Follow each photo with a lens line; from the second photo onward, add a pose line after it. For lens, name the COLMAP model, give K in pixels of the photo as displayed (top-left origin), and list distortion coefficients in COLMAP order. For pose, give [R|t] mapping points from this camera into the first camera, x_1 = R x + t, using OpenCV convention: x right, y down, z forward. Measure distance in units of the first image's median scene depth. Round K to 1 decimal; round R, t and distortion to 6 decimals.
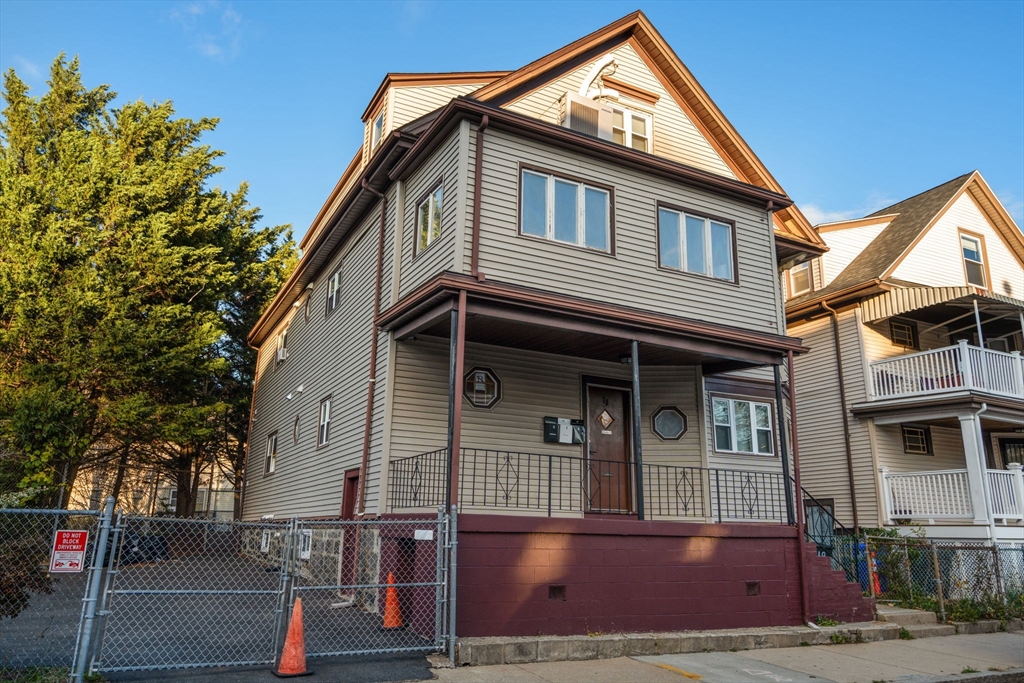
lens RADIAL K [[736.8, 0, 512.5], [0, 736.8, 338.6], [0, 0, 1]] dist [0.002892, 0.019362]
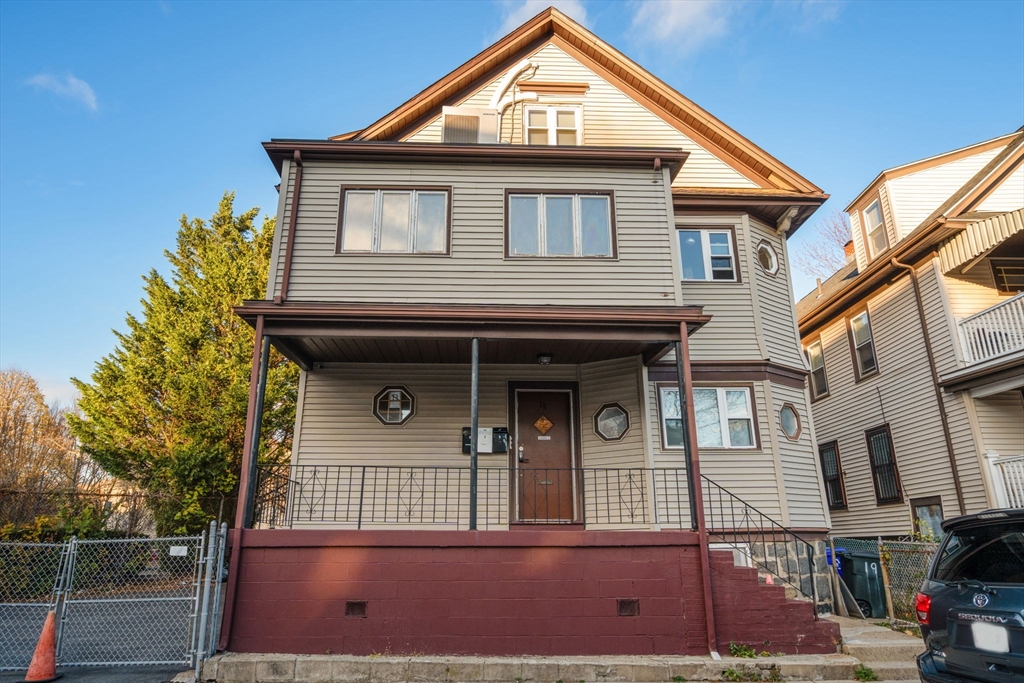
lens RADIAL K [[647.5, 0, 511.9], [0, 647.5, 344.2], [0, 0, 1]] dist [0.008002, 0.000782]
pose [[0.900944, -0.149021, -0.407545, 0.478503], [0.128405, 0.988677, -0.077655, 0.071077], [0.414503, 0.017632, 0.909877, 0.230834]]
